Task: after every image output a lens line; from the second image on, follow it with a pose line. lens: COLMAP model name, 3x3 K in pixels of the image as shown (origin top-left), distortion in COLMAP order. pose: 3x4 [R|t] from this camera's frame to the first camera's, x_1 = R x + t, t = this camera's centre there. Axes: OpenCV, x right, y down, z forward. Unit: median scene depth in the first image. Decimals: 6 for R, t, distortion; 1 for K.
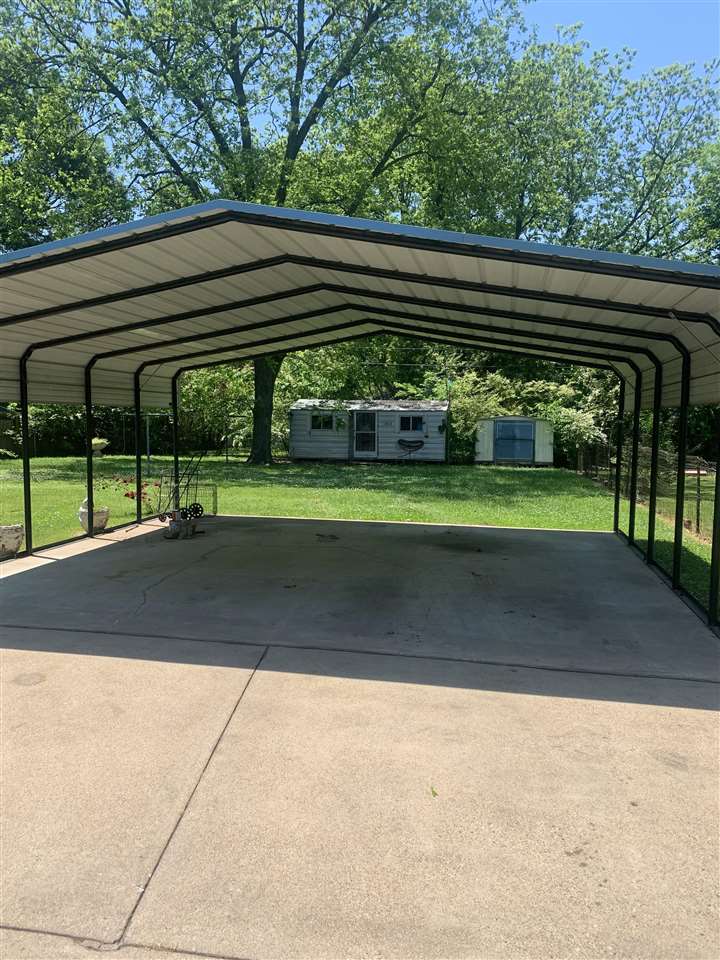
lens RADIAL K [[633.2, 0, 360.0], [0, 633.2, 480.0], [0, 0, 1]] dist [0.003087, -0.000290]
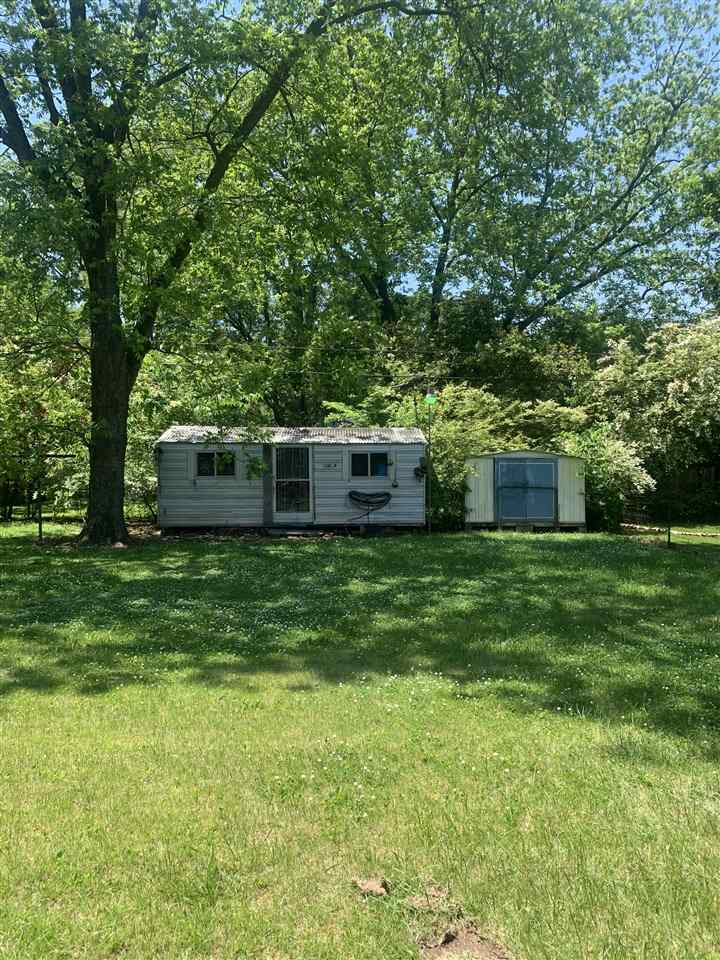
lens RADIAL K [[633.2, 0, 360.0], [0, 633.2, 480.0], [0, 0, 1]] dist [0.003087, -0.000290]
pose [[0.972876, -0.016616, 0.230730, -0.067559], [0.028768, 0.998365, -0.049403, -0.044748], [-0.229532, 0.054700, 0.971763, 0.410322]]
